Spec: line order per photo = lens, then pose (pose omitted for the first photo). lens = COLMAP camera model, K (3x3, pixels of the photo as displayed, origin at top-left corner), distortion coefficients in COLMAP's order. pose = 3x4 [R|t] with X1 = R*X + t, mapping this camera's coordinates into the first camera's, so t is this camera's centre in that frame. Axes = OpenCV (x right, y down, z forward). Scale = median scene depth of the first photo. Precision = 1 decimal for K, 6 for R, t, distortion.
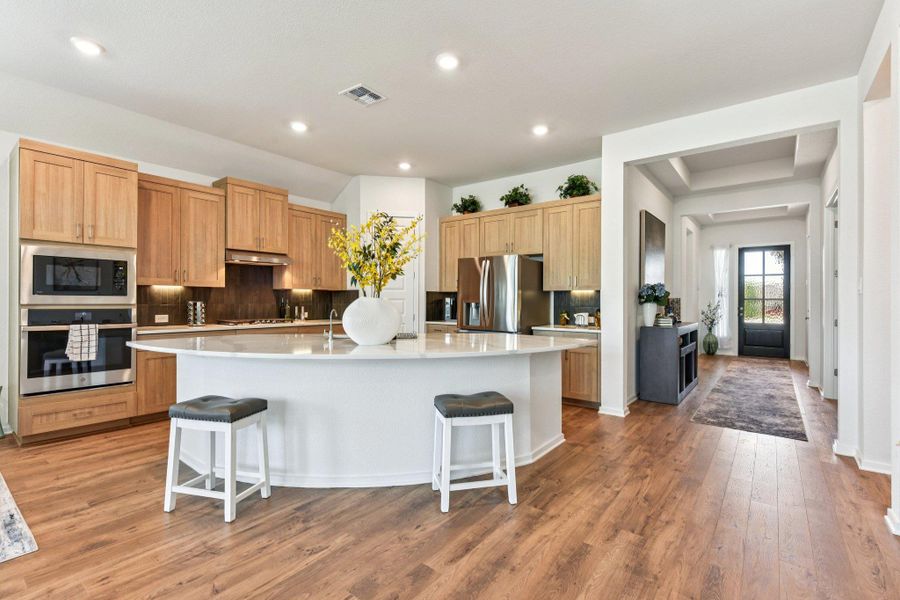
lens RADIAL K [[410.4, 0, 455.0], [0, 410.4, 298.7], [0, 0, 1]] dist [0.005450, -0.001489]
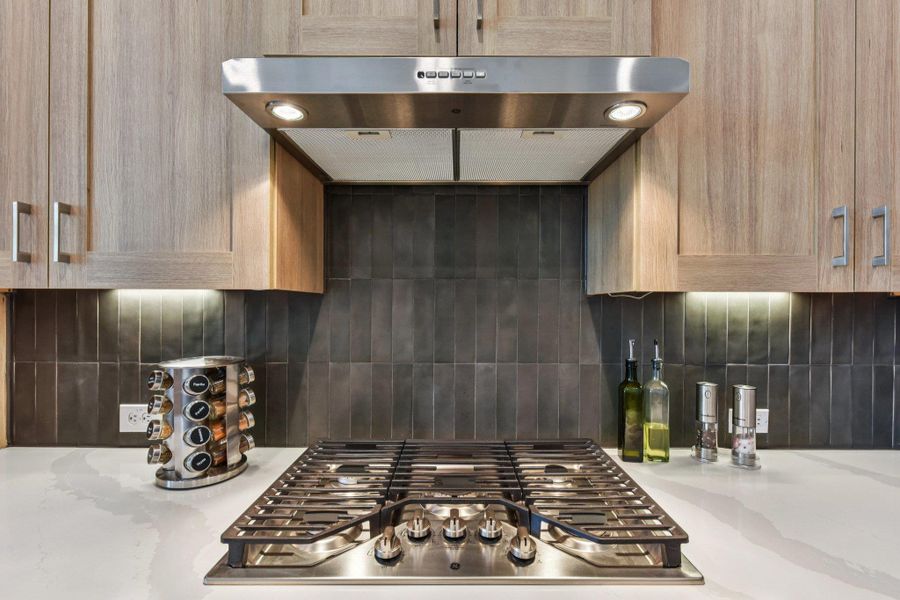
lens RADIAL K [[410.4, 0, 453.2], [0, 410.4, 307.1], [0, 0, 1]] dist [0.005450, -0.001489]
pose [[0.611441, 0.001338, -0.791289, -0.336628], [0.002861, 0.999988, 0.003902, -0.018759], [0.791285, -0.004649, 0.611430, 0.864498]]
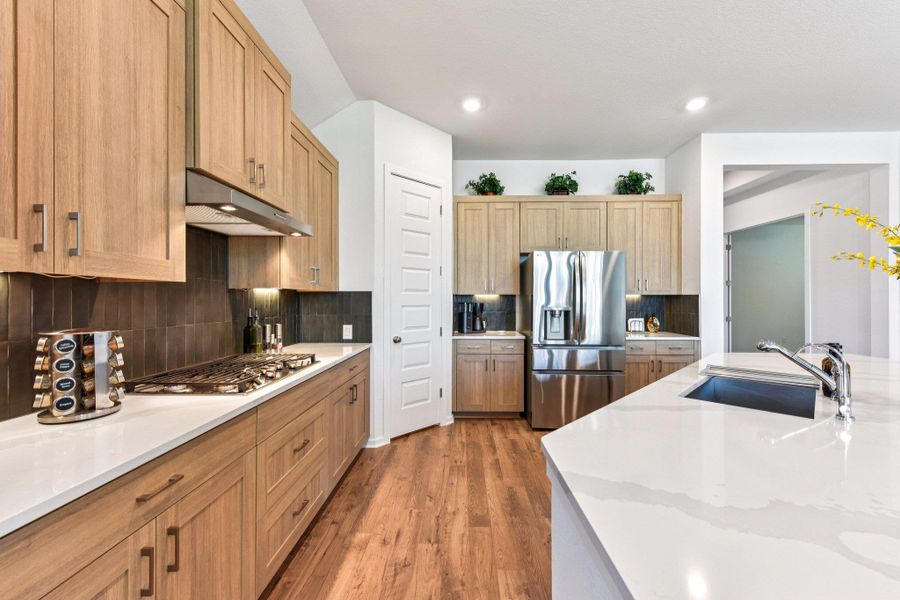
lens RADIAL K [[355.1, 0, 453.7], [0, 355.1, 298.8], [0, 0, 1]] dist [0.006138, -0.002291]
pose [[0.805133, -0.002945, 0.593086, -0.504068], [0.001151, 0.999994, 0.003402, -0.013576], [-0.593093, -0.002056, 0.805132, 0.575416]]
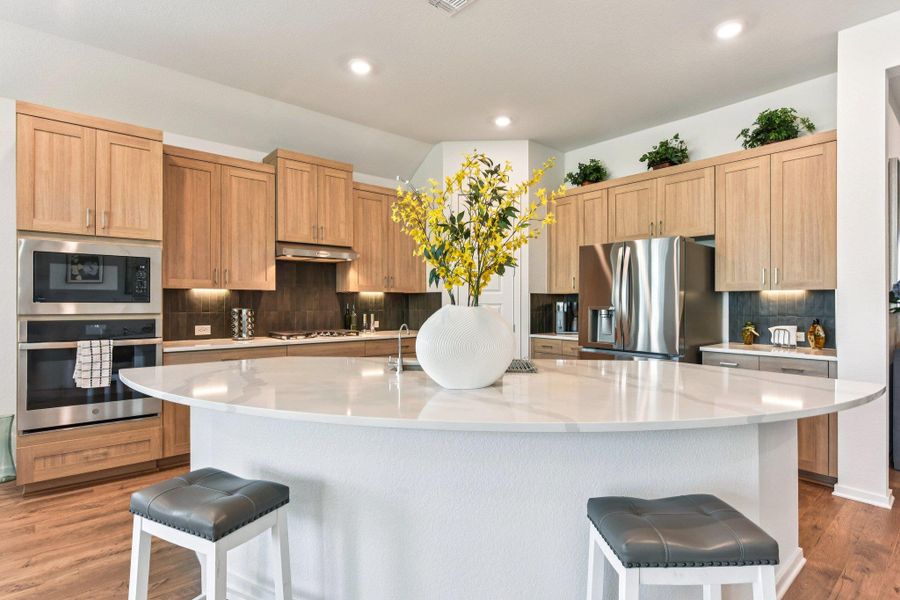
lens RADIAL K [[449.1, 0, 452.4], [0, 449.1, 301.6], [0, 0, 1]] dist [0.001895, -0.000175]
pose [[0.979116, -0.003848, -0.203265, -0.050570], [0.004238, 0.999990, 0.001484, -0.005682], [0.203257, -0.002315, 0.979123, 0.209002]]
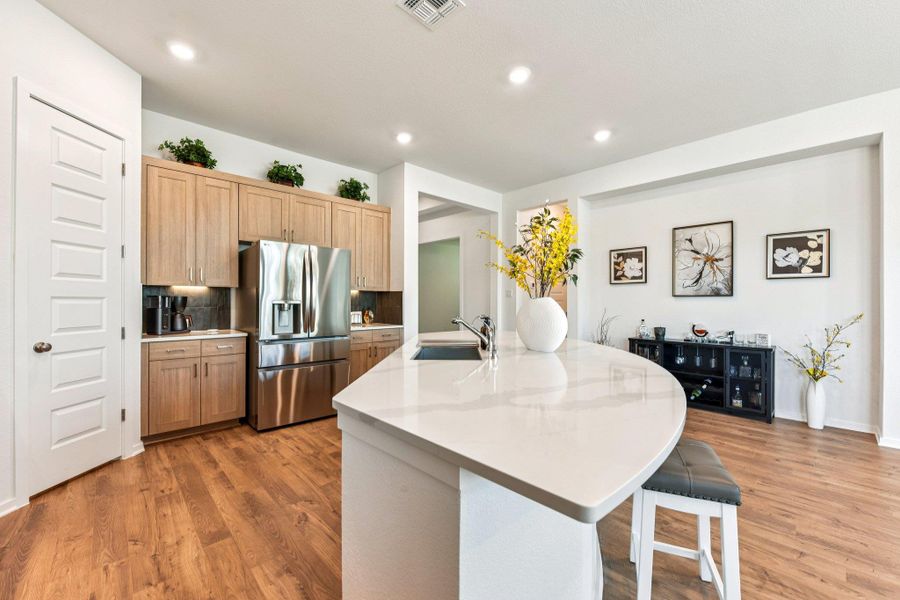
lens RADIAL K [[364.5, 0, 456.8], [0, 364.5, 300.9], [0, 0, 1]] dist [-0.002444, -0.000875]
pose [[0.146391, -0.004210, 0.989218, -0.563209], [-0.006505, 0.999965, 0.005218, -0.000142], [-0.989205, -0.007199, 0.146358, 0.591920]]
